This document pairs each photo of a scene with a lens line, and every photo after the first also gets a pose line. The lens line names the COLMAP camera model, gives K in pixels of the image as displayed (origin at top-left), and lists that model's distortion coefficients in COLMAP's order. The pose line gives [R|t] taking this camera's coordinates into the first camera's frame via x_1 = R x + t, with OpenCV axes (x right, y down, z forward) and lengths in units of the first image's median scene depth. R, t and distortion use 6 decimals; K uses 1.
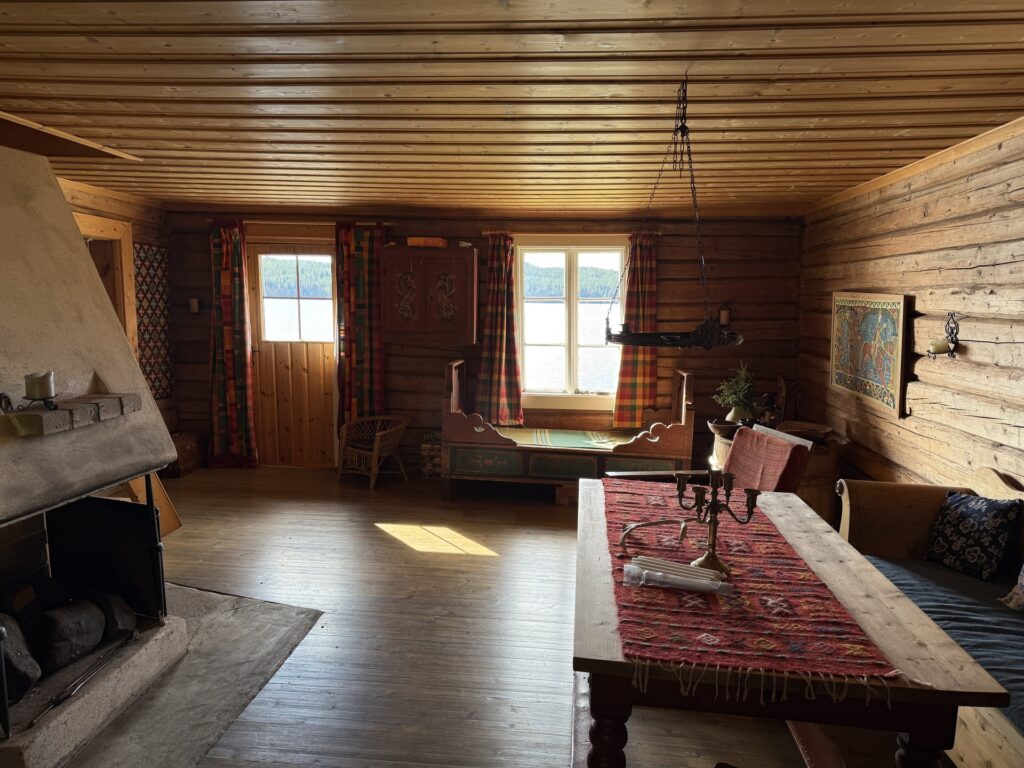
lens RADIAL K [[713.3, 0, 512.0], [0, 713.3, 388.1], [0, 0, 1]] dist [0.002298, -0.000782]
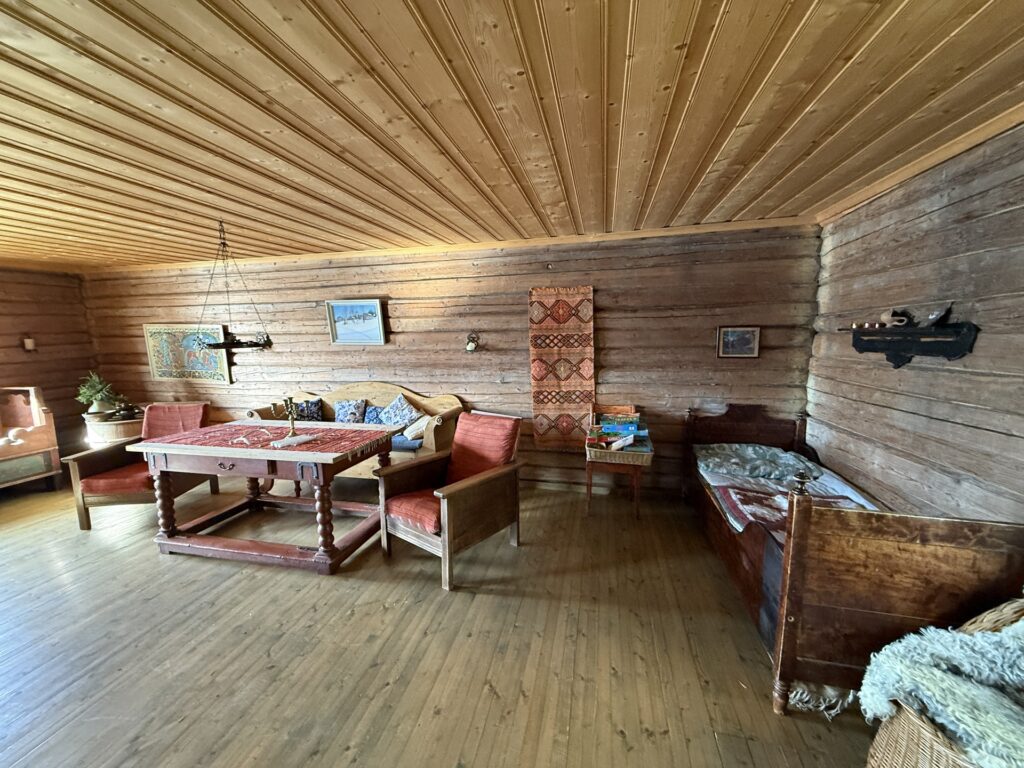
lens RADIAL K [[409.0, 0, 508.4], [0, 409.0, 385.5], [0, 0, 1]] dist [0.000884, 0.000117]
pose [[0.122874, -0.158272, 0.979720, -0.629158], [0.142966, 0.979727, 0.140343, -0.007066], [-0.982071, 0.122823, 0.143010, 0.047134]]
